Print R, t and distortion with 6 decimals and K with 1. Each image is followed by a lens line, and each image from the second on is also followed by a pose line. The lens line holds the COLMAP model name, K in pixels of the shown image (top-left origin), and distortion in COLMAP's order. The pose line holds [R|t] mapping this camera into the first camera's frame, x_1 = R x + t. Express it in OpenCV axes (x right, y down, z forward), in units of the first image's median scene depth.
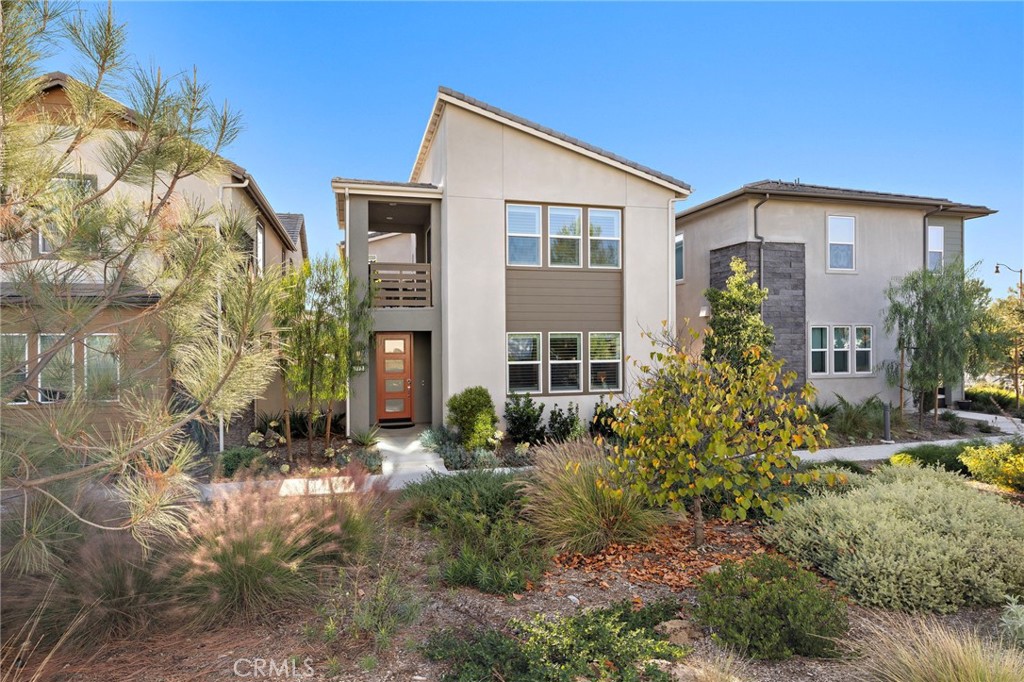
lens RADIAL K [[432.6, 0, 509.9], [0, 432.6, 337.8], [0, 0, 1]] dist [0.000665, -0.000022]
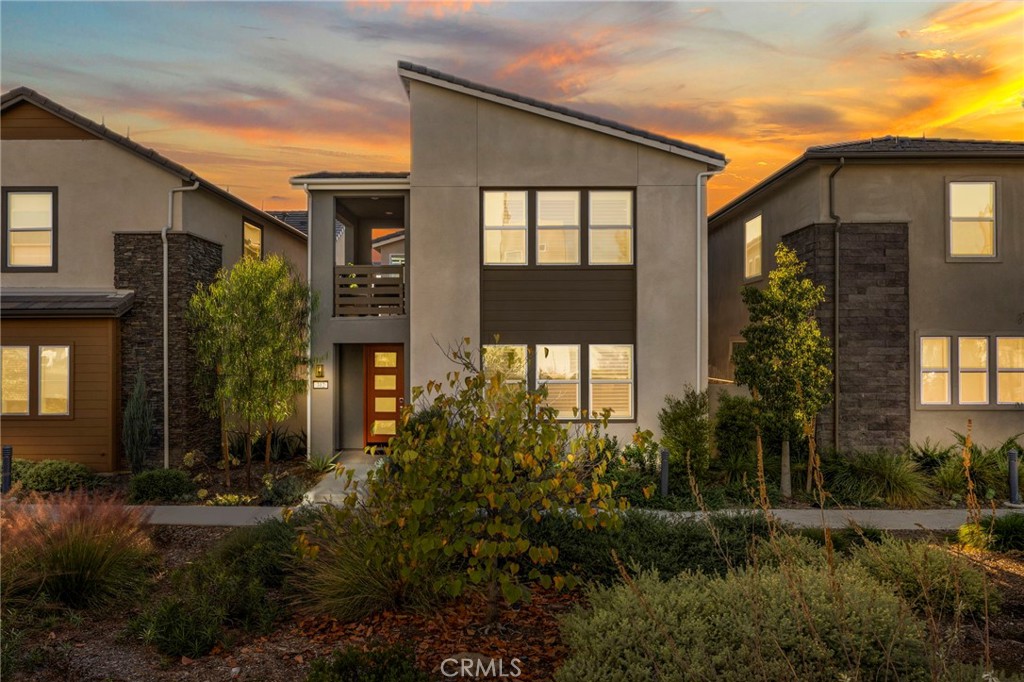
lens RADIAL K [[514.7, 0, 510.8], [0, 514.7, 343.8], [0, 0, 1]] dist [-0.000332, -0.000404]
pose [[0.980617, 0.003186, -0.195907, 0.208055], [-0.004690, 0.999963, -0.007213, -0.006243], [0.195877, 0.007992, 0.980596, 0.029681]]
